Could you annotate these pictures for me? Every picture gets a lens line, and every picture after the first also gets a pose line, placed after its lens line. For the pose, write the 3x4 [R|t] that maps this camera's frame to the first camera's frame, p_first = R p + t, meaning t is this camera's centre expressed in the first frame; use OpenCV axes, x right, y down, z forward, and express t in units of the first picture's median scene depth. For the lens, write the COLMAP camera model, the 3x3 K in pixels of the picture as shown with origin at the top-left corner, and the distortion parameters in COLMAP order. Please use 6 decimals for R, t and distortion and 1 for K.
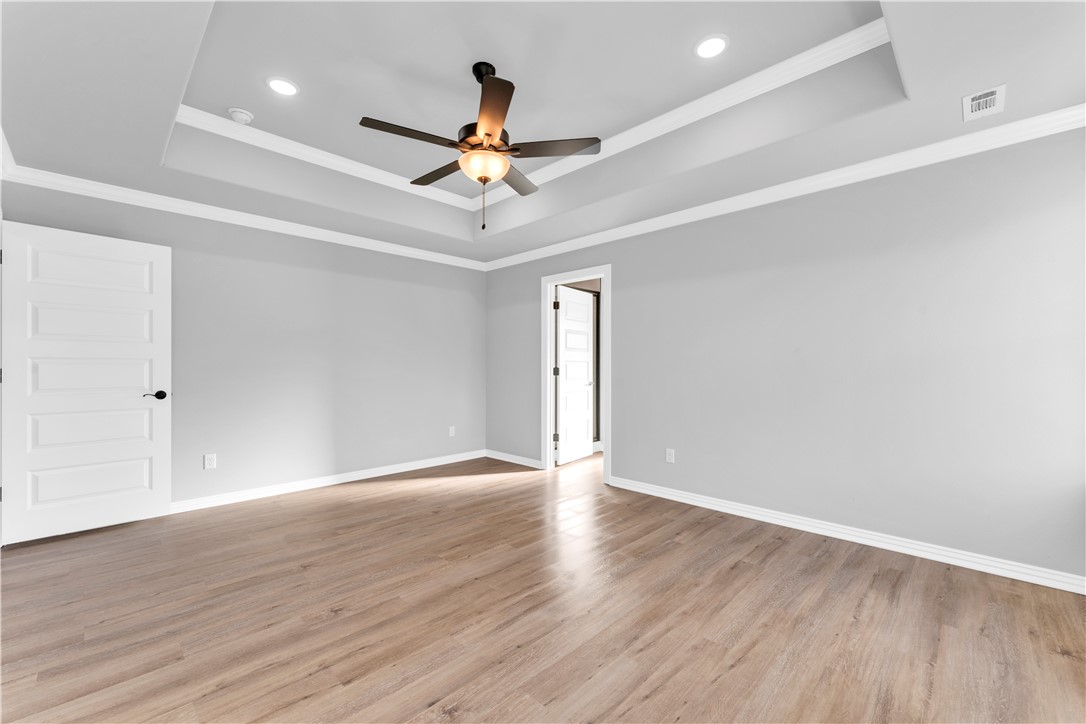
lens RADIAL K [[441.3, 0, 536.3], [0, 441.3, 368.3], [0, 0, 1]] dist [0.003320, -0.000613]
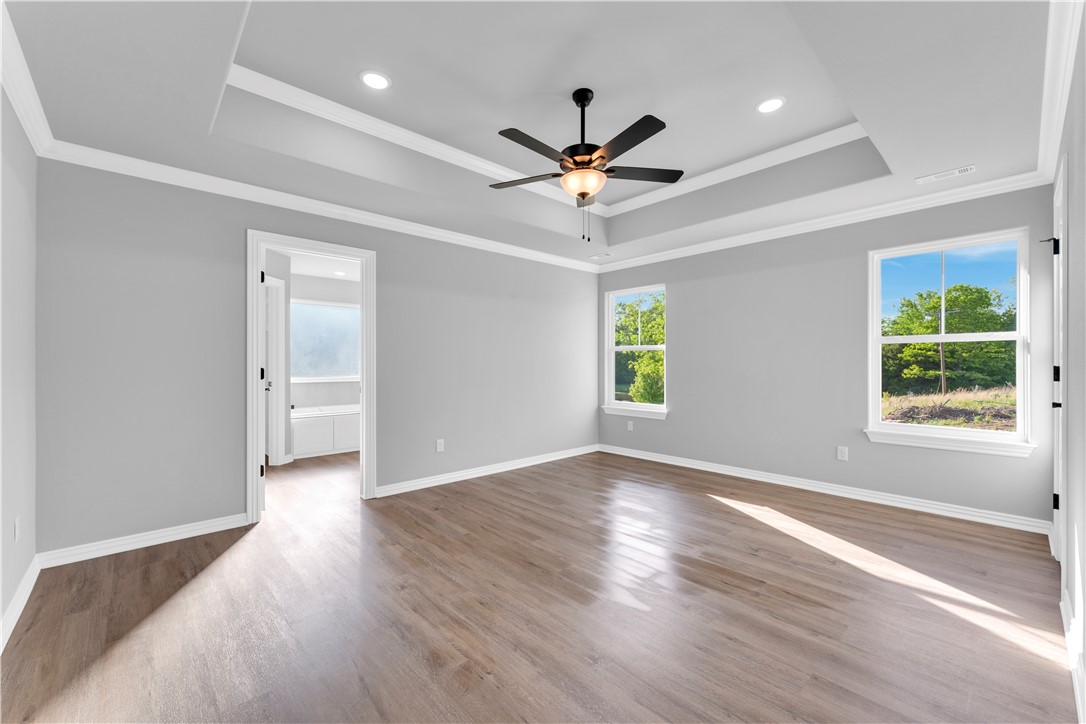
lens RADIAL K [[441.3, 0, 542.7], [0, 441.3, 361.8], [0, 0, 1]] dist [0.003320, -0.000613]
pose [[0.036742, 0.006938, 0.999301, -1.064193], [0.006416, 0.999954, -0.007179, -0.004973], [-0.999304, 0.006675, 0.036696, 0.926258]]
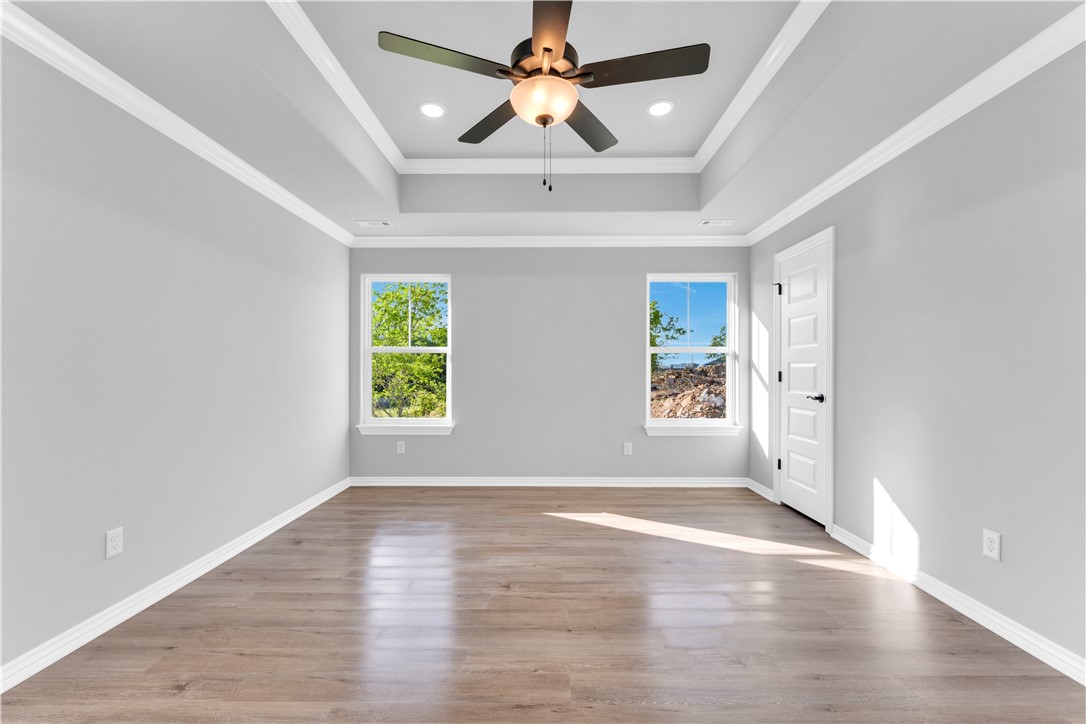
lens RADIAL K [[441.3, 0, 543.2], [0, 441.3, 369.4], [0, 0, 1]] dist [0.003320, -0.000613]
pose [[-0.702566, 0.001878, 0.711616, -0.567166], [0.004375, 0.999989, 0.001681, -0.006659], [-0.711605, 0.004295, -0.702567, 1.332197]]
